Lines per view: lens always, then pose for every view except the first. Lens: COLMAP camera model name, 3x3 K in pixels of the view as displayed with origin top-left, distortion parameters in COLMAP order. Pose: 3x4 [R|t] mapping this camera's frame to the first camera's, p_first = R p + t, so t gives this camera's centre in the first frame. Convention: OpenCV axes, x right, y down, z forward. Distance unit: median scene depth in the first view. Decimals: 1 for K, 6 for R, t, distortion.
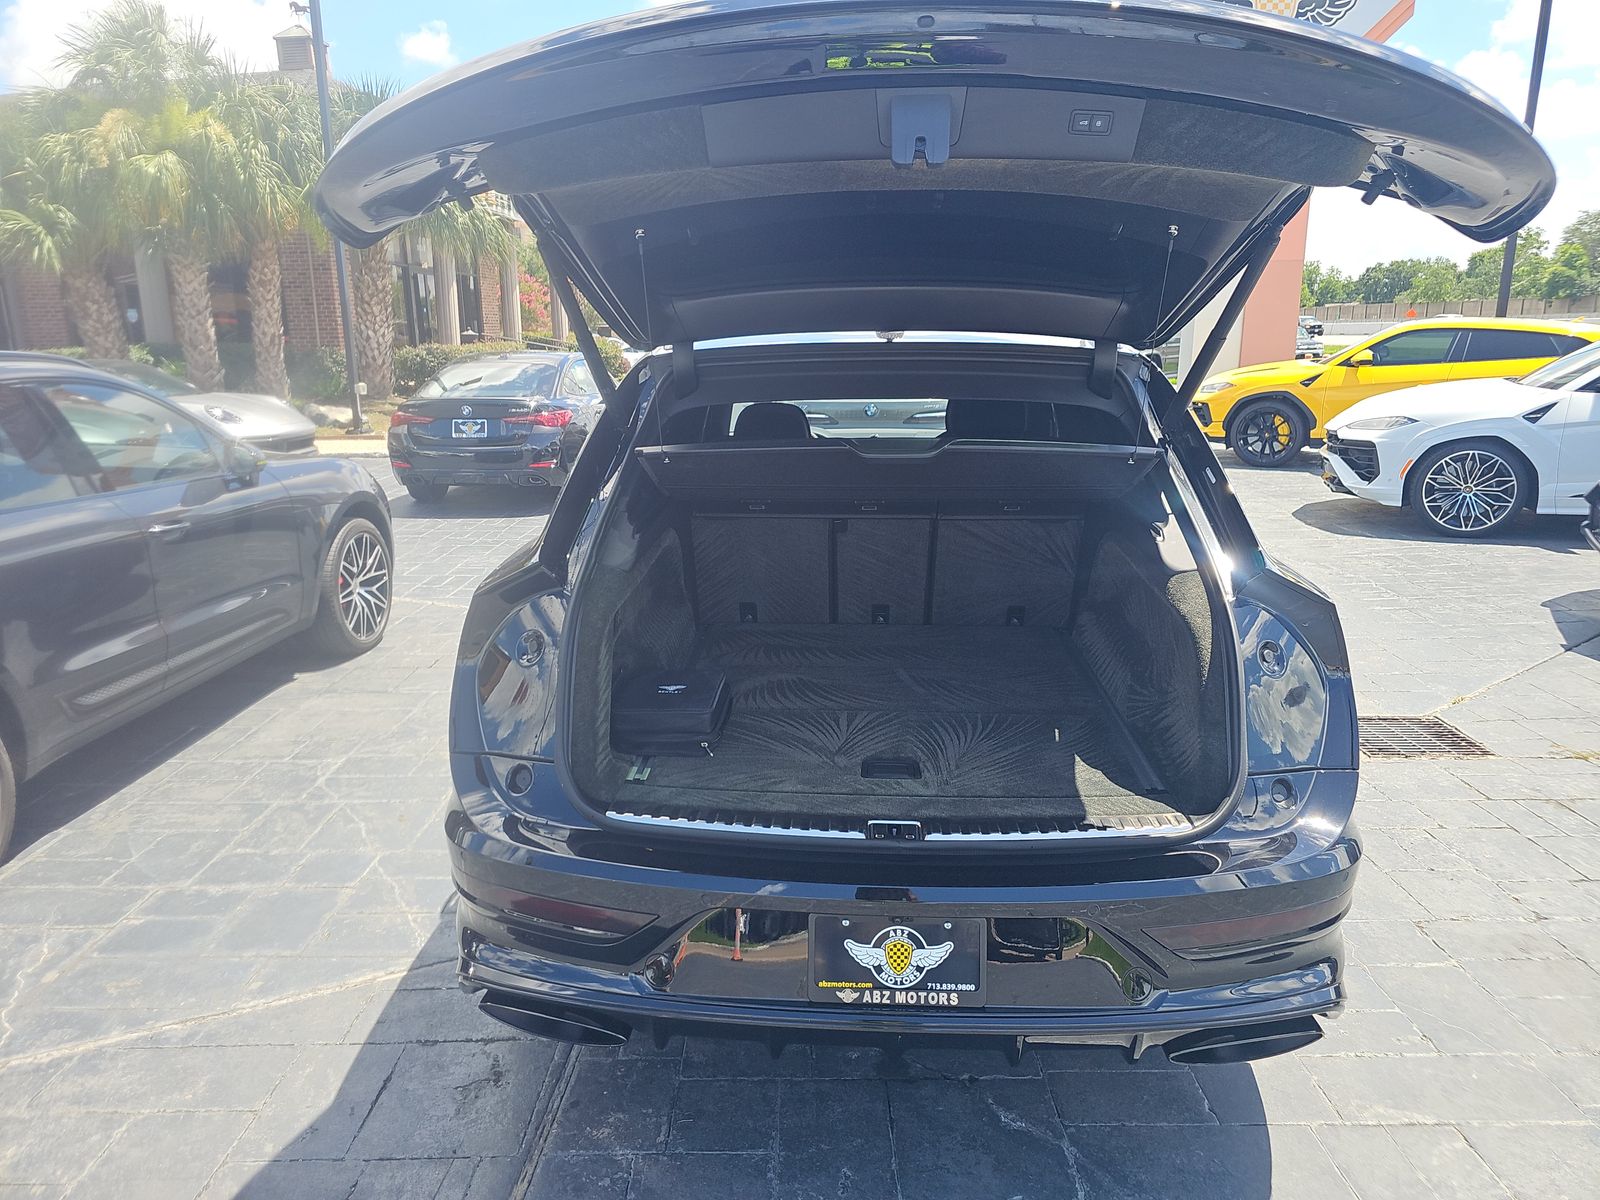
lens RADIAL K [[1058.3, 0, 822.0], [0, 1058.3, 595.9], [0, 0, 1]] dist [0.019571, -0.011538]
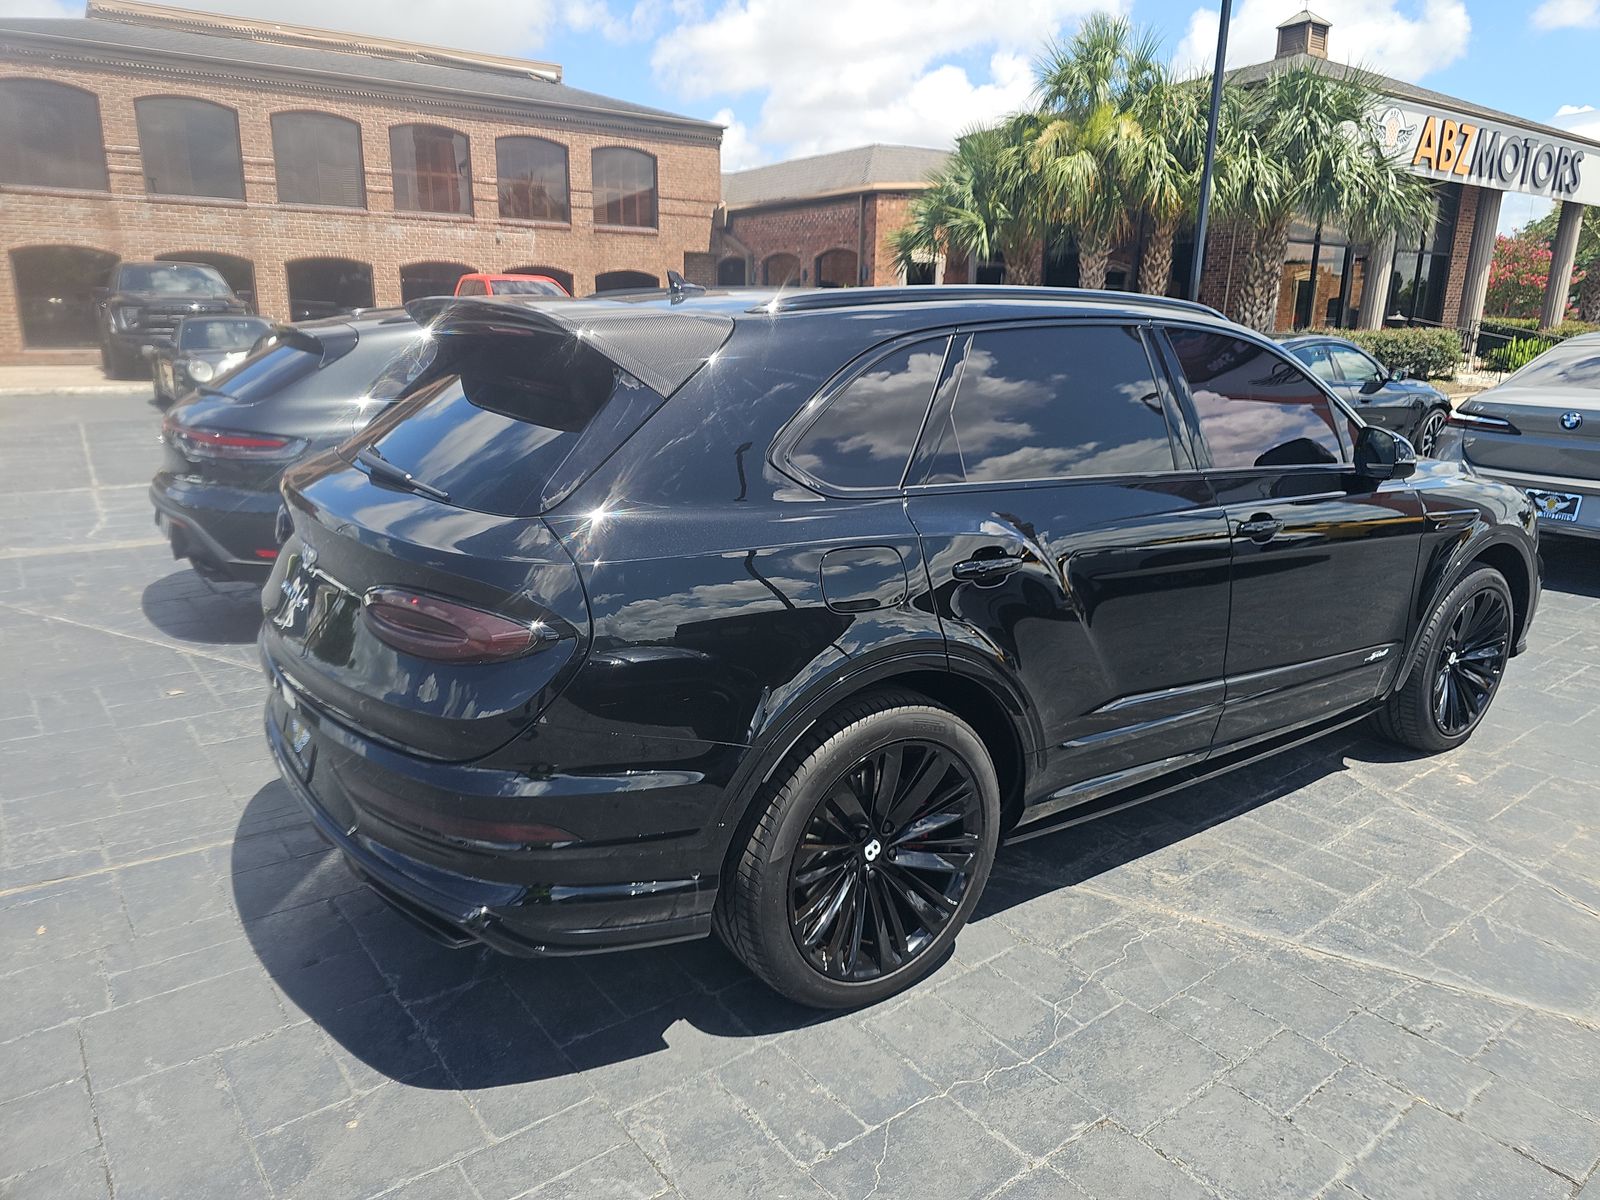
lens RADIAL K [[1066.5, 0, 804.1], [0, 1066.5, 580.5], [0, 0, 1]] dist [0.042561, -0.035461]
pose [[0.617735, 0.209267, -0.758031, 0.608115], [-0.211497, 0.972637, 0.096159, -0.052328], [0.757412, 0.100921, 0.645091, 0.222730]]
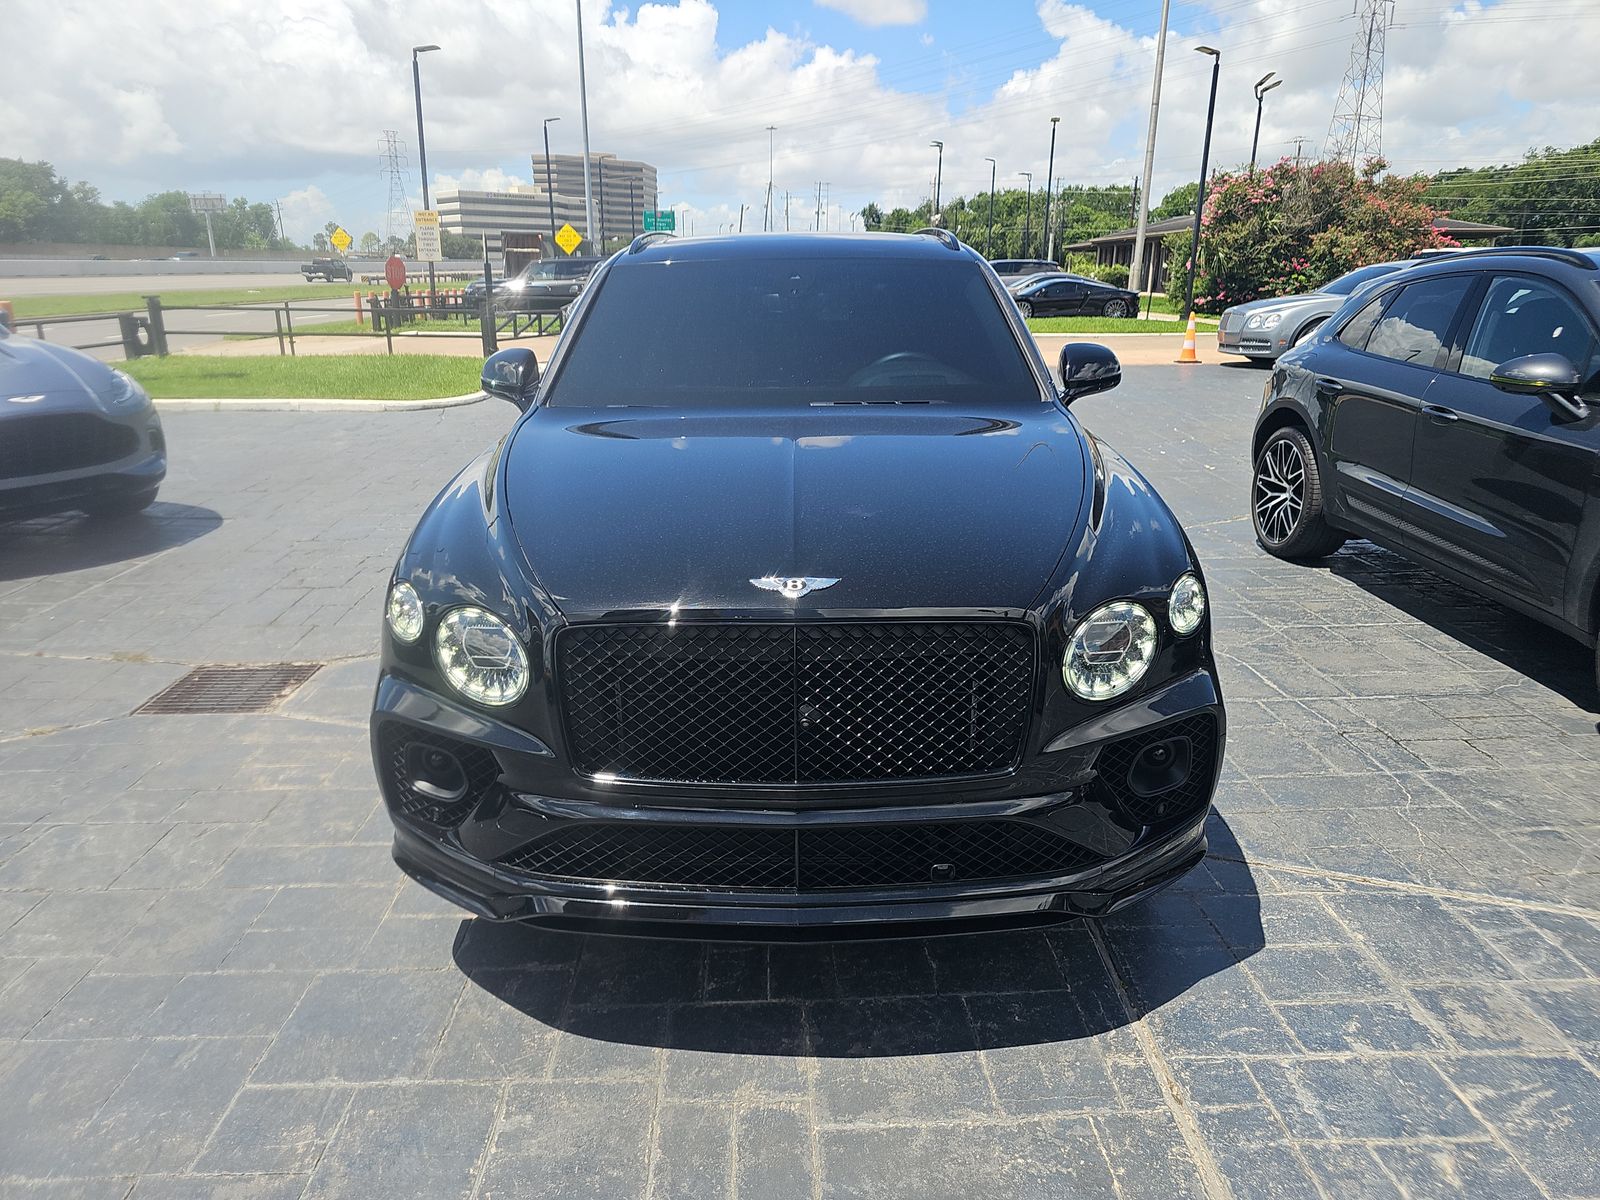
lens RADIAL K [[1059.0, 0, 796.7], [0, 1059.0, 598.0], [0, 0, 1]] dist [0.020805, -0.015823]
pose [[-0.999128, 0.023663, -0.034394, 0.080987], [0.002665, 0.858332, 0.513088, -0.413118], [0.041663, 0.512550, -0.857646, 1.775761]]
